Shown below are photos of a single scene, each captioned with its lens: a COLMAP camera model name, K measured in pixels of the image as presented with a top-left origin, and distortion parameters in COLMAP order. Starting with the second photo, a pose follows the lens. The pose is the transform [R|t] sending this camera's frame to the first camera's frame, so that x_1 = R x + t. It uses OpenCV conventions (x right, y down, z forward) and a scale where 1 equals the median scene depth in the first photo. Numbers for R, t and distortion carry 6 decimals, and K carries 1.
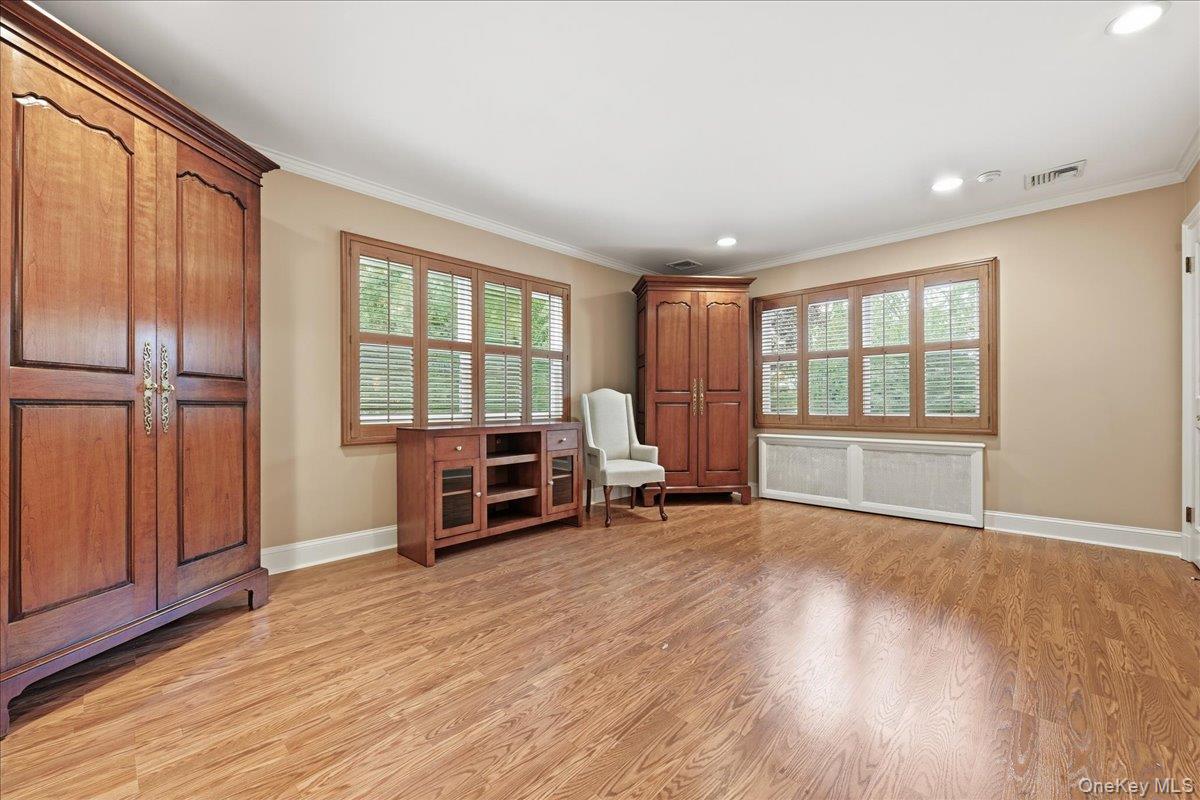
lens RADIAL K [[484.1, 0, 600.0], [0, 484.1, 400.0], [0, 0, 1]] dist [-0.001606, 0.008620]
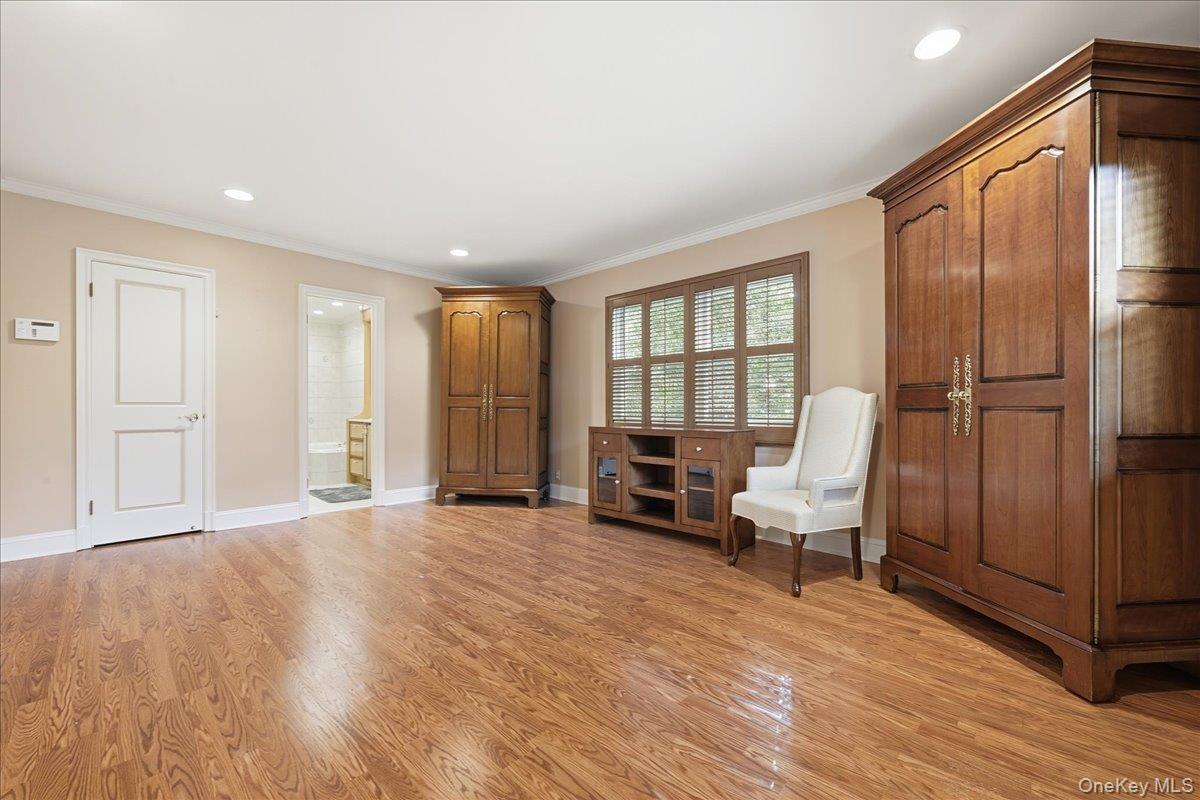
lens RADIAL K [[484.1, 0, 600.0], [0, 484.1, 400.0], [0, 0, 1]] dist [-0.001606, 0.008620]
pose [[-0.014025, -0.015033, -0.999789, 0.963535], [0.004347, 0.999877, -0.015096, 0.004376], [0.999892, -0.004557, -0.013958, 0.950864]]
